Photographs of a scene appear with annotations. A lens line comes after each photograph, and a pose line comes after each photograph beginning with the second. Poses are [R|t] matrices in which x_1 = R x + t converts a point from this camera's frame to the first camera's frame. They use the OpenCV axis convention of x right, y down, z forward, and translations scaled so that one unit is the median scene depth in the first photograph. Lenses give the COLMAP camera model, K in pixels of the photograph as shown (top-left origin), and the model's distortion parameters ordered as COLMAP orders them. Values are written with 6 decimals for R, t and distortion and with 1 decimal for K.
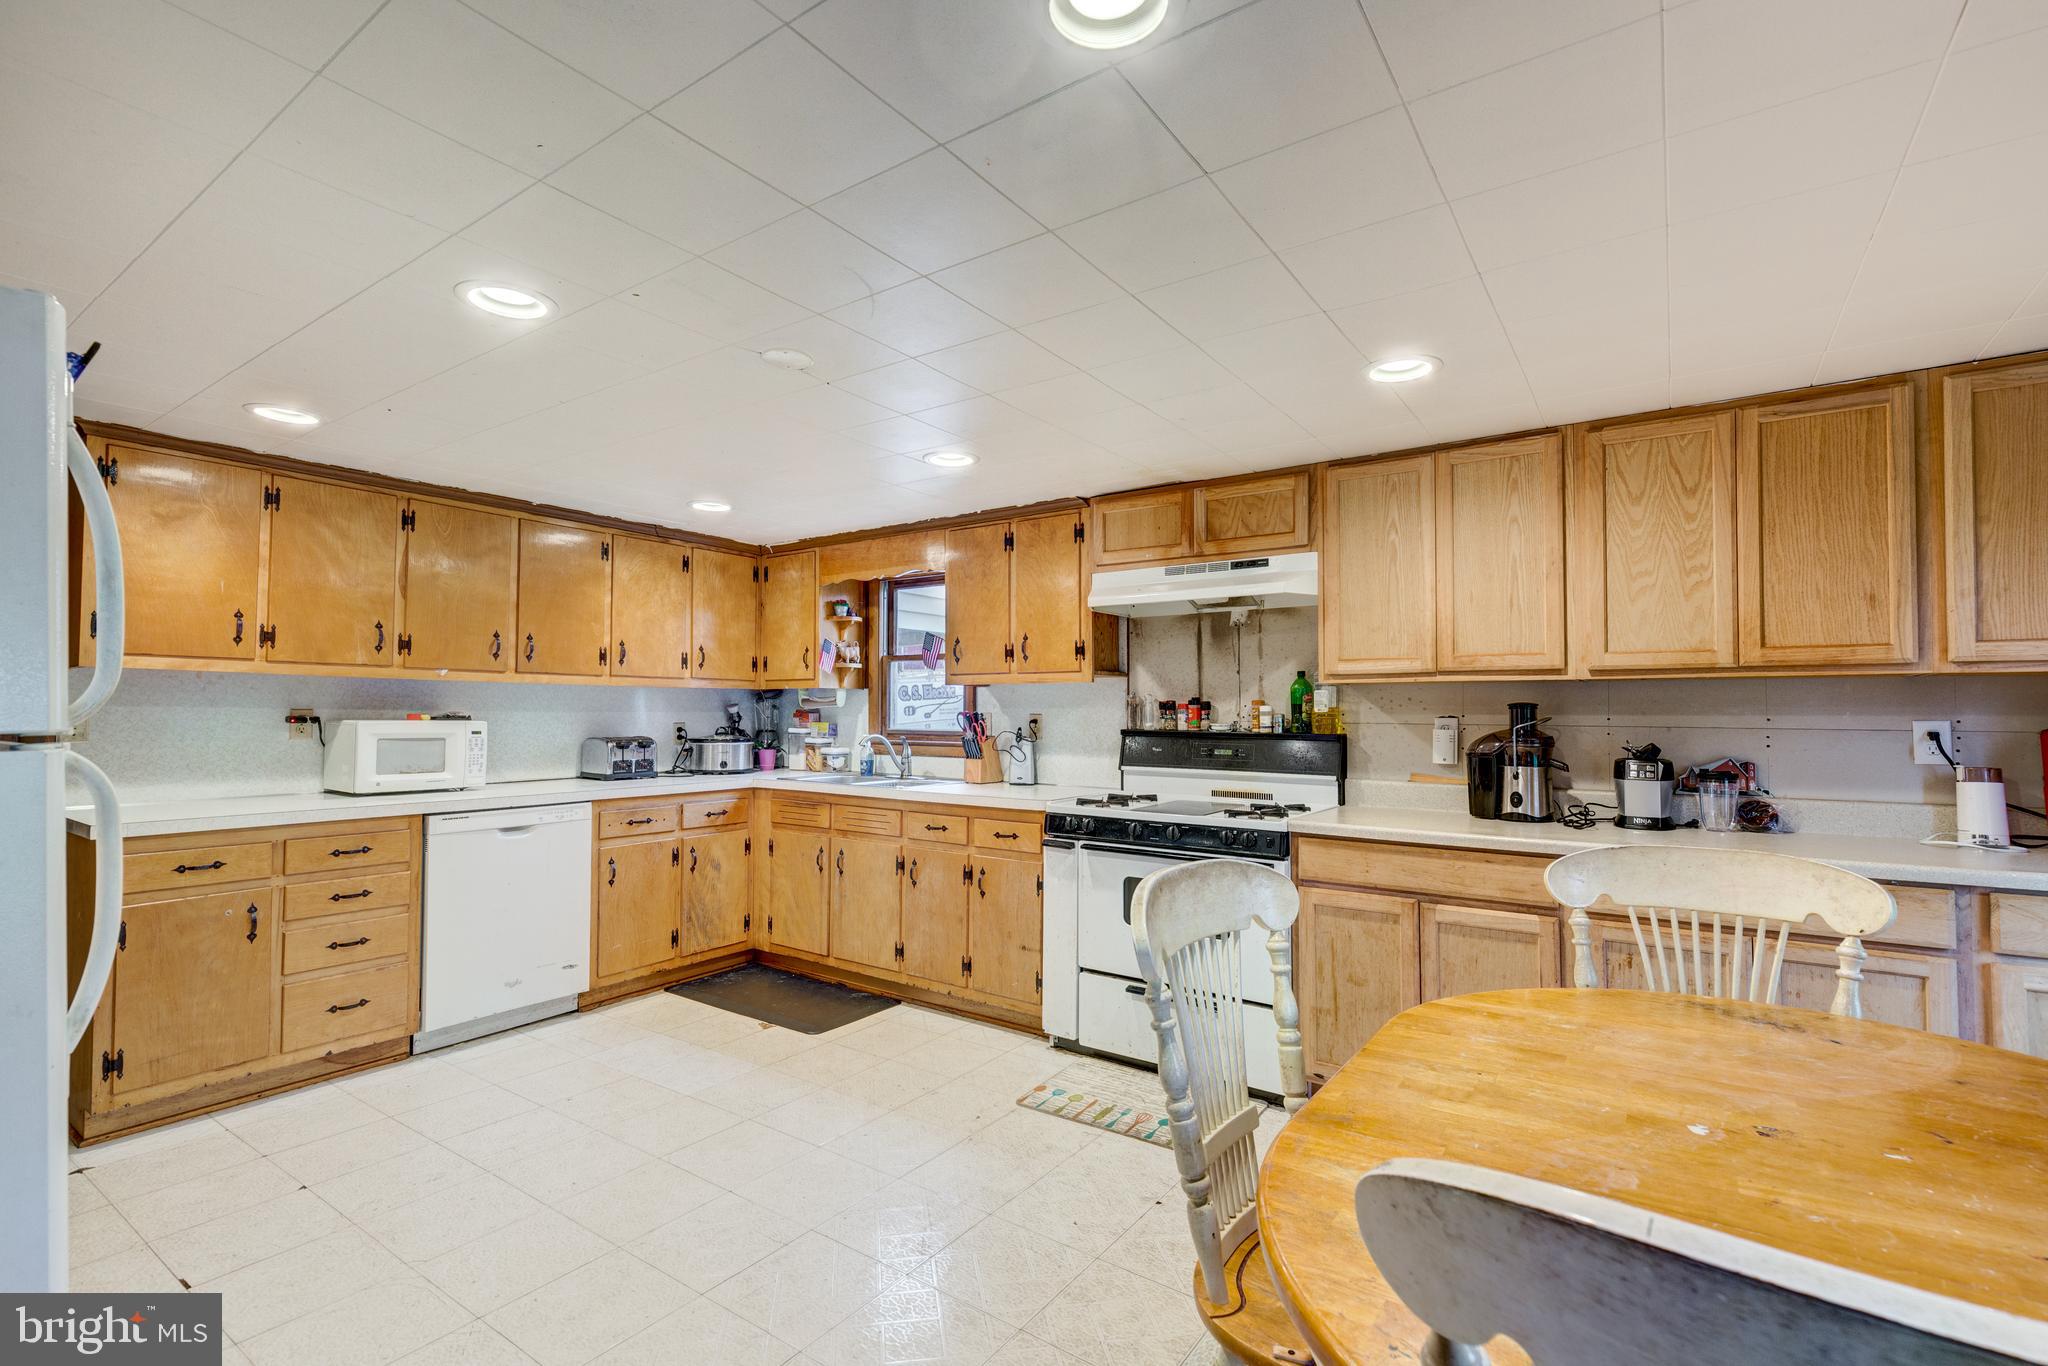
lens RADIAL K [[940.7, 0, 1042.2], [0, 940.7, 692.2], [0, 0, 1]] dist [0.013542, -0.001894]
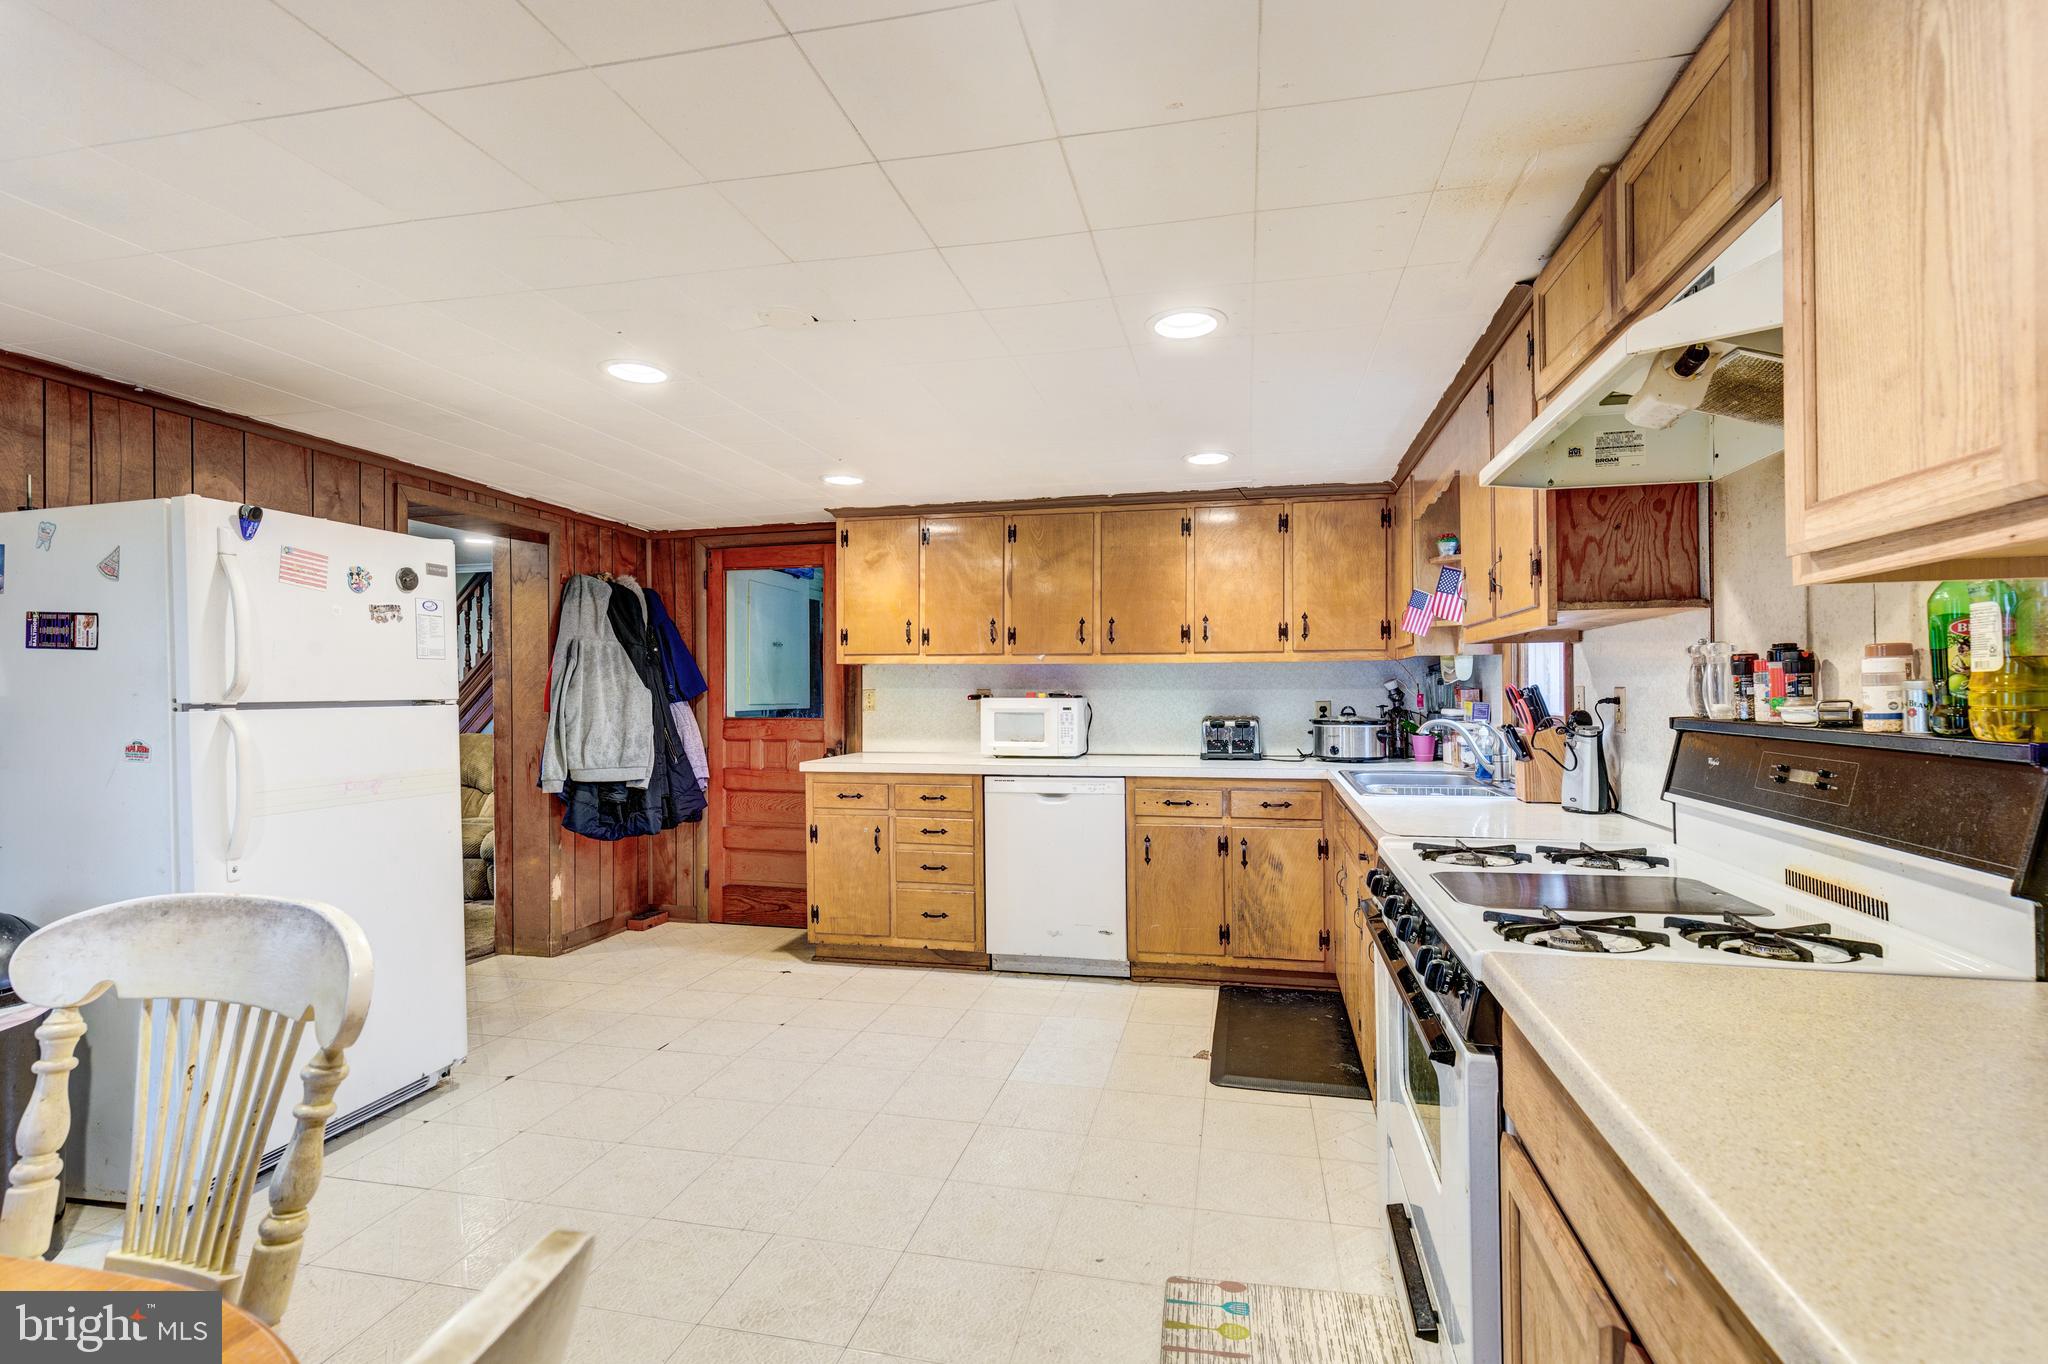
lens RADIAL K [[940.7, 0, 1024.2], [0, 940.7, 693.6], [0, 0, 1]] dist [0.013542, -0.001894]
pose [[0.367243, -0.004308, -0.930115, 0.443368], [0.026216, 0.999640, 0.005721, 0.017015], [0.929755, -0.026485, 0.367224, 0.543489]]
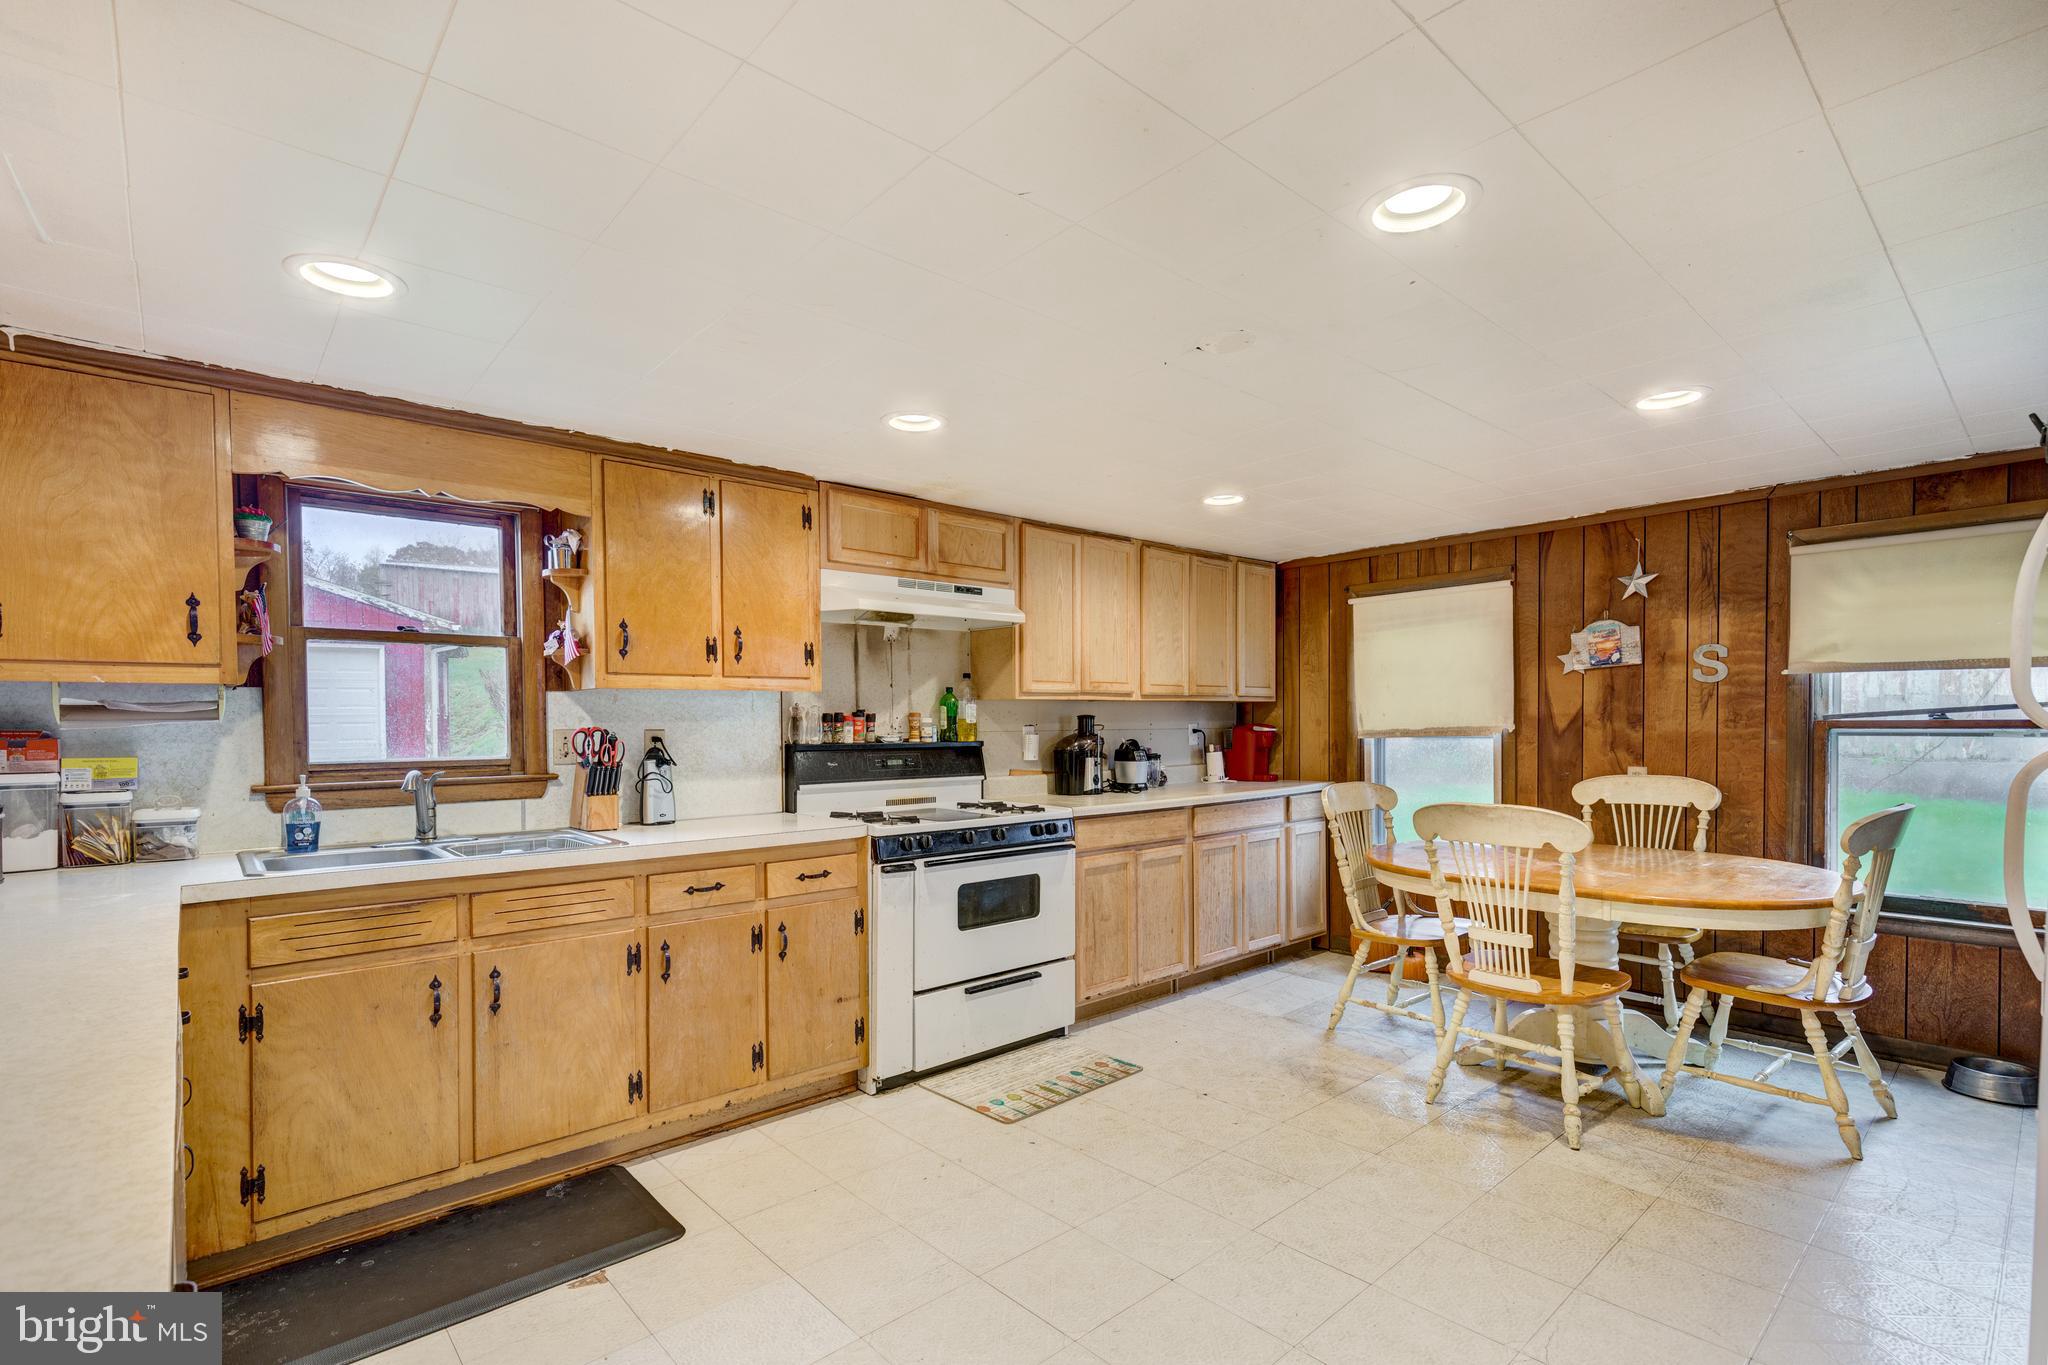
lens RADIAL K [[940.7, 0, 1014.0], [0, 940.7, 745.7], [0, 0, 1]] dist [0.013542, -0.001894]
pose [[0.232411, -0.031171, 0.972118, -0.782652], [-0.010700, 0.999344, 0.034602, 0.007887], [-0.972559, -0.018444, 0.231925, 0.627295]]
